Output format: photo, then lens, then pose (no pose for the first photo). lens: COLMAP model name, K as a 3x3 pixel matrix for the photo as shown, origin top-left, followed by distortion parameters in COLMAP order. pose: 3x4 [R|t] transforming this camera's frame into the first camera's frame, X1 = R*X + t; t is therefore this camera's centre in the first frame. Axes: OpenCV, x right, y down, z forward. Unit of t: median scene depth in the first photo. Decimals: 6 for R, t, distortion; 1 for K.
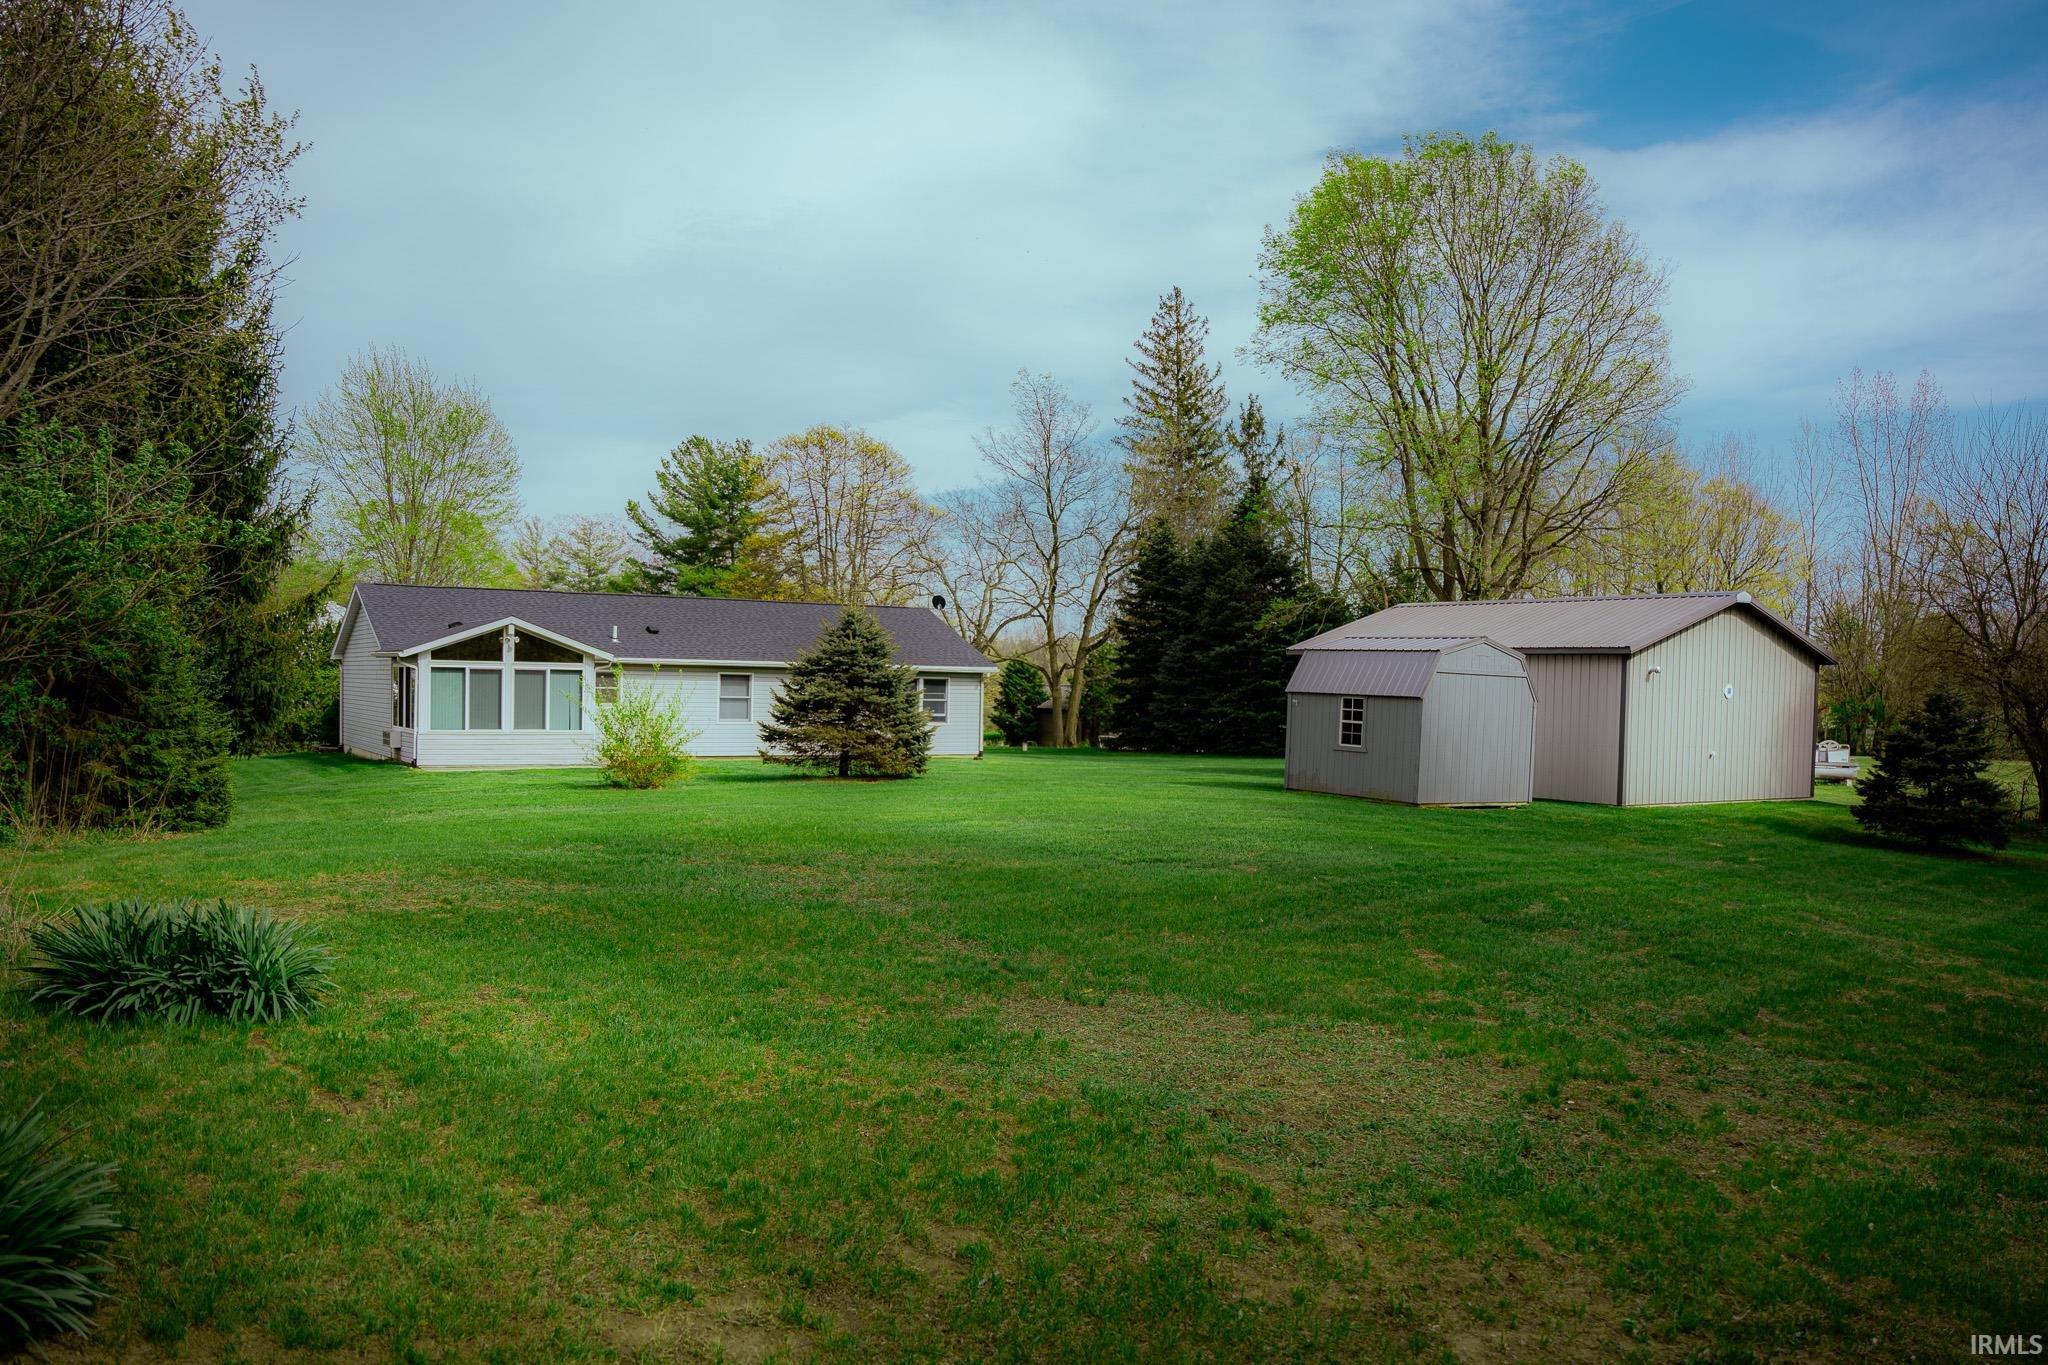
lens RADIAL K [[1488.7, 0, 1033.8], [0, 1488.7, 688.9], [0, 0, 1]] dist [-0.176945, 0.164212]
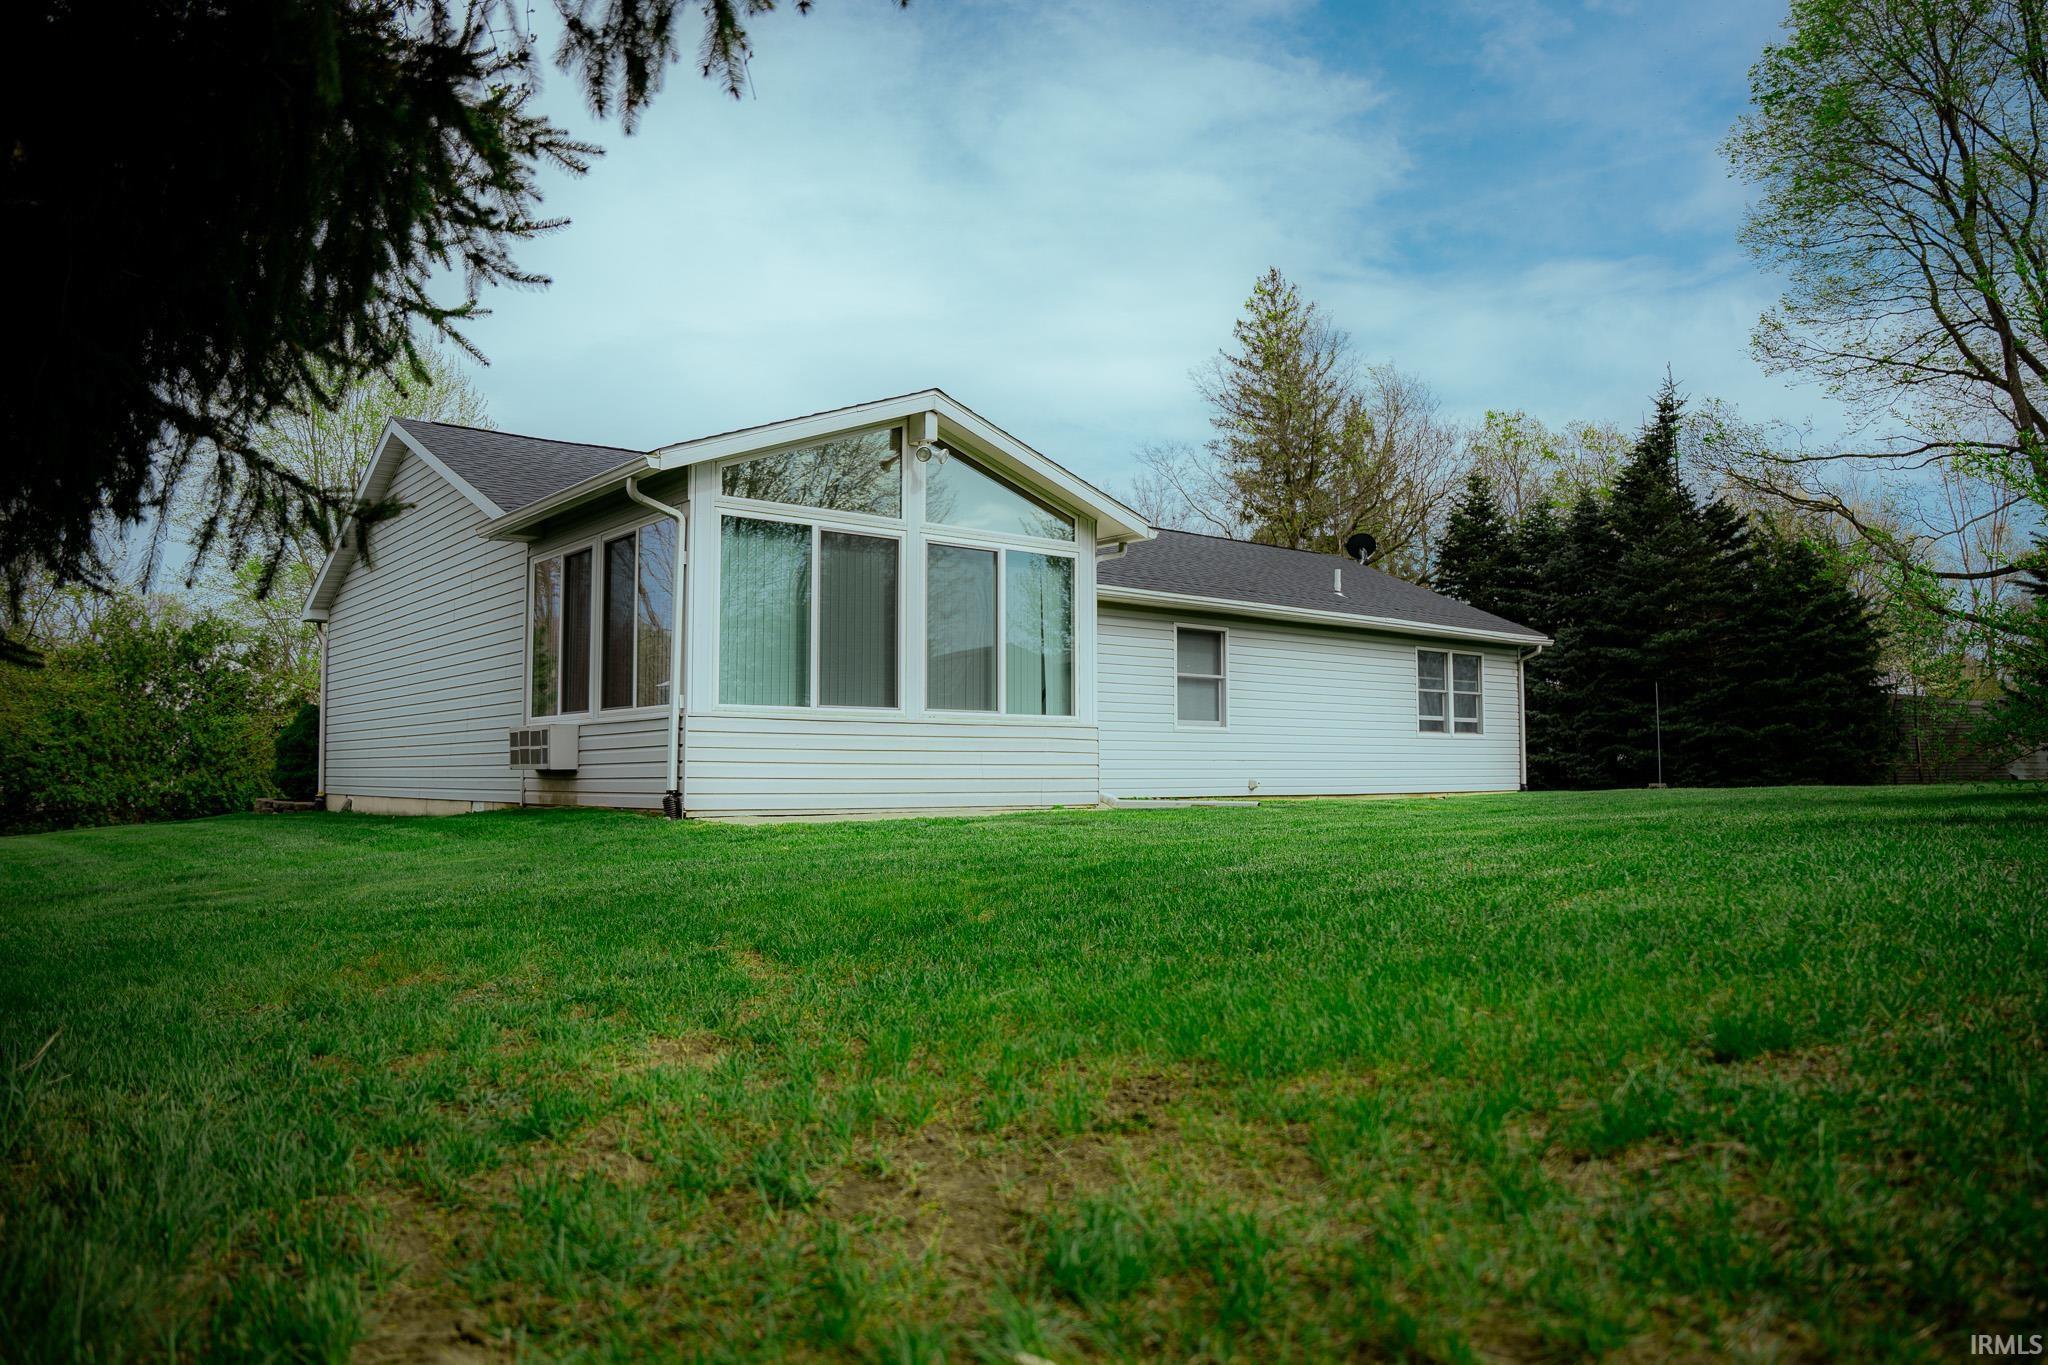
lens RADIAL K [[1404.8, 0, 1022.1], [0, 1404.8, 679.5], [0, 0, 1]] dist [-0.164299, 0.130161]
pose [[0.994805, -0.011737, 0.101123, -0.290751], [0.018614, 0.997557, -0.067325, 0.034771], [-0.100086, 0.068858, 0.992593, 0.518704]]
